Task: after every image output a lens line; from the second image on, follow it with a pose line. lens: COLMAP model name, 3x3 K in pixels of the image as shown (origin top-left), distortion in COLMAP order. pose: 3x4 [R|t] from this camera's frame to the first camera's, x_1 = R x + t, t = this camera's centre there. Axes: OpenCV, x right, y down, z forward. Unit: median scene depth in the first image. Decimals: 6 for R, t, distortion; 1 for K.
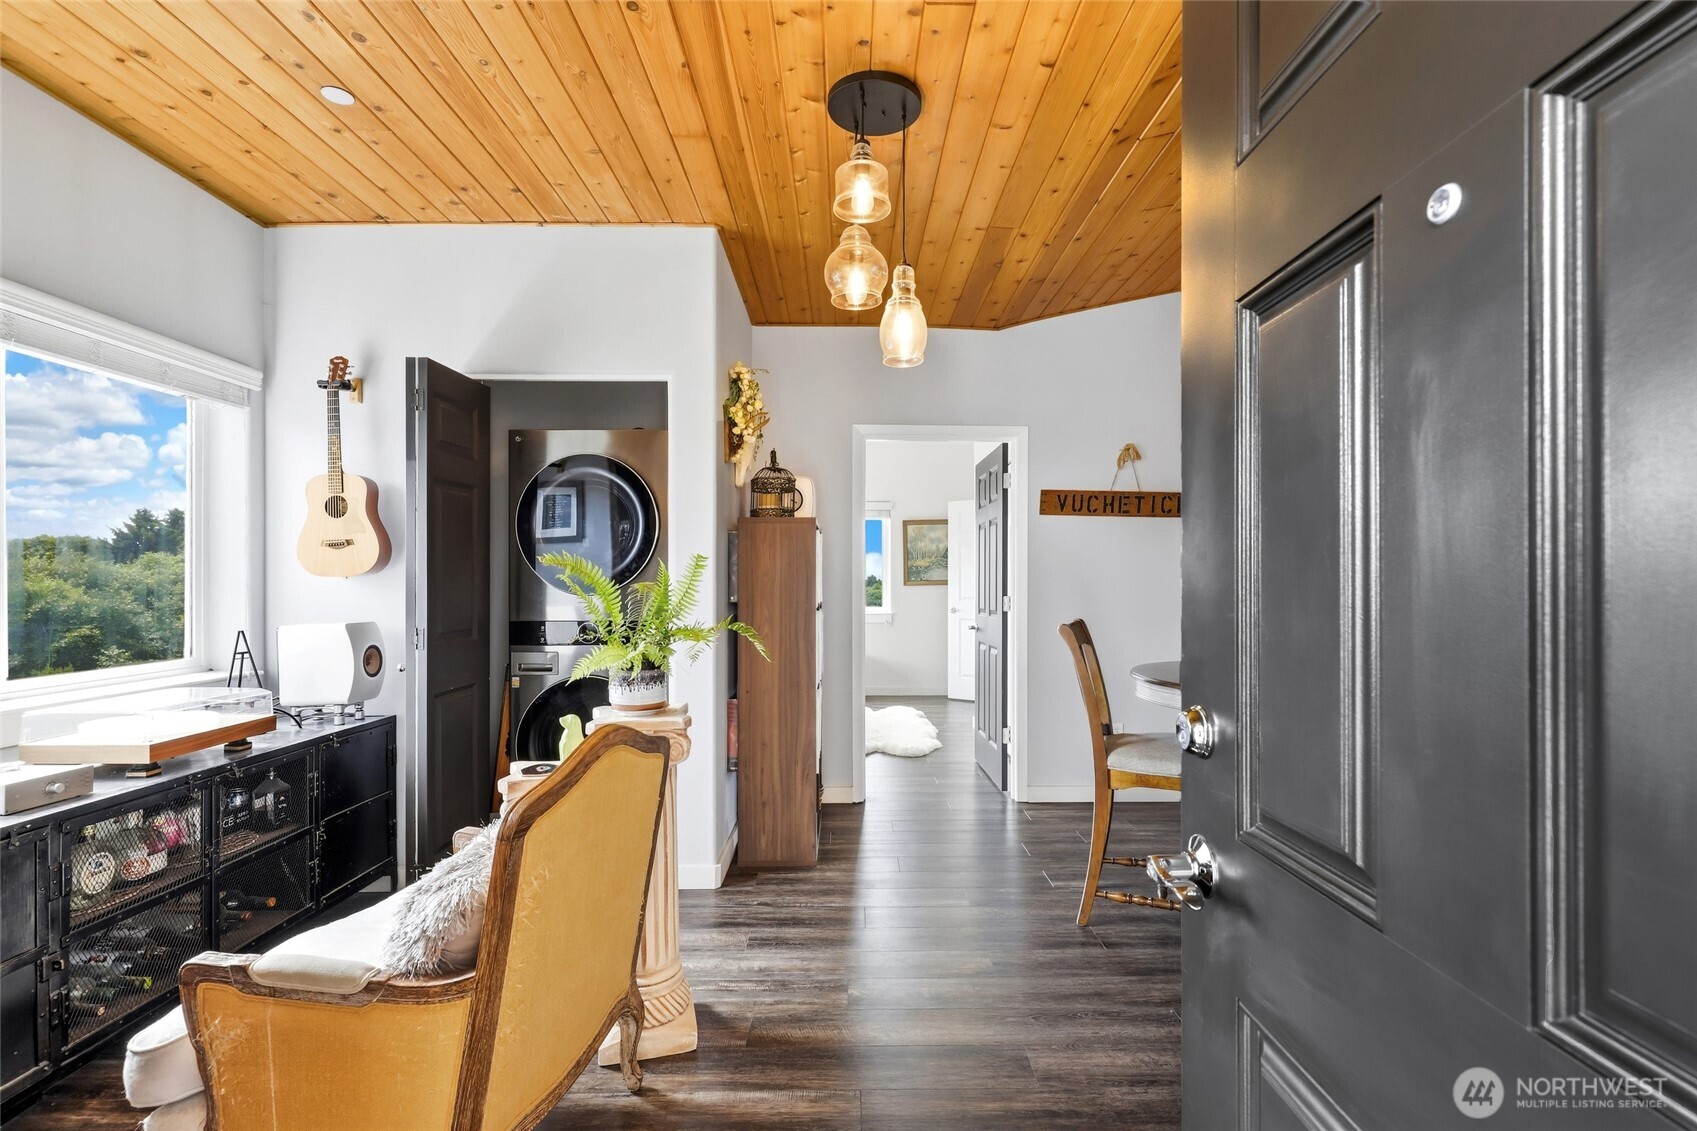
lens RADIAL K [[783.0, 0, 850.4], [0, 783.0, 574.1], [0, 0, 1]] dist [-0.001953, 0.001294]
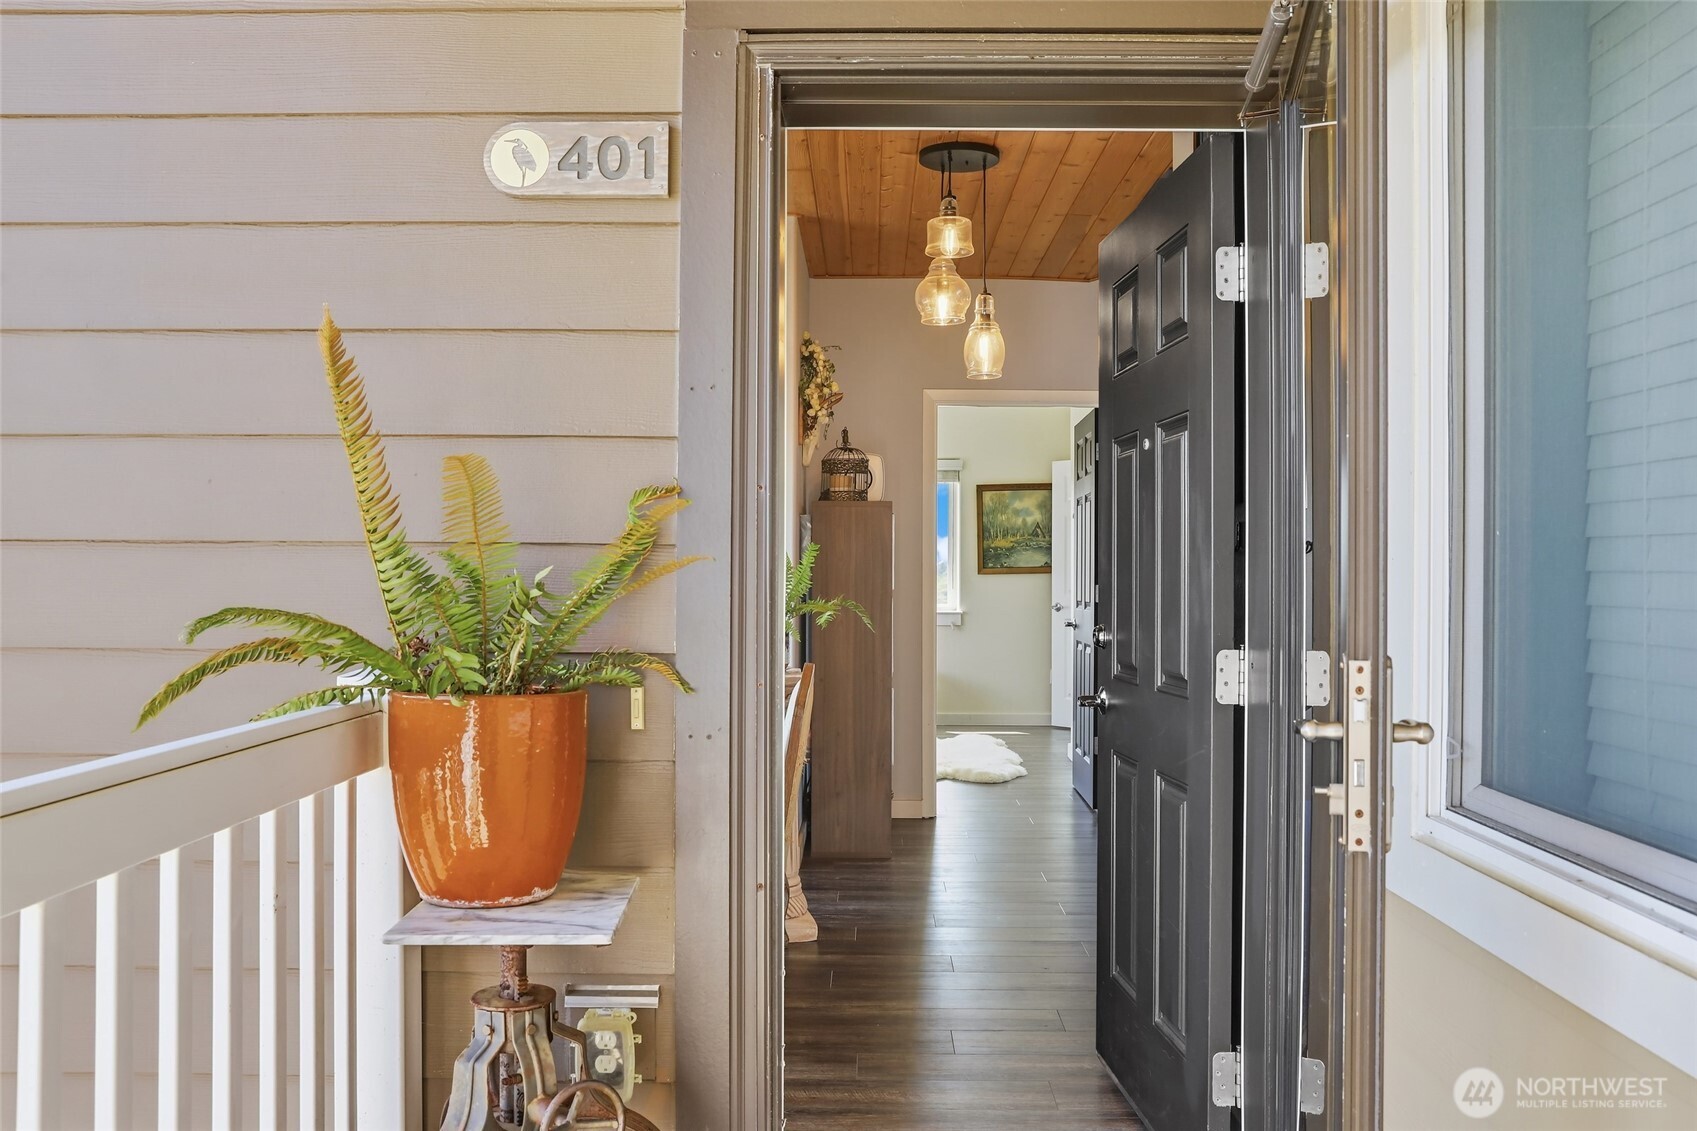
lens RADIAL K [[1374.4, 0, 848.0], [0, 1374.4, 562.0], [0, 0, 1]] dist [-0.011521, -0.000641]
pose [[0.999734, 0.001136, -0.023023, -0.059162], [-0.001069, 0.999995, 0.002937, -0.001102], [0.023026, -0.002912, 0.999731, -0.710599]]
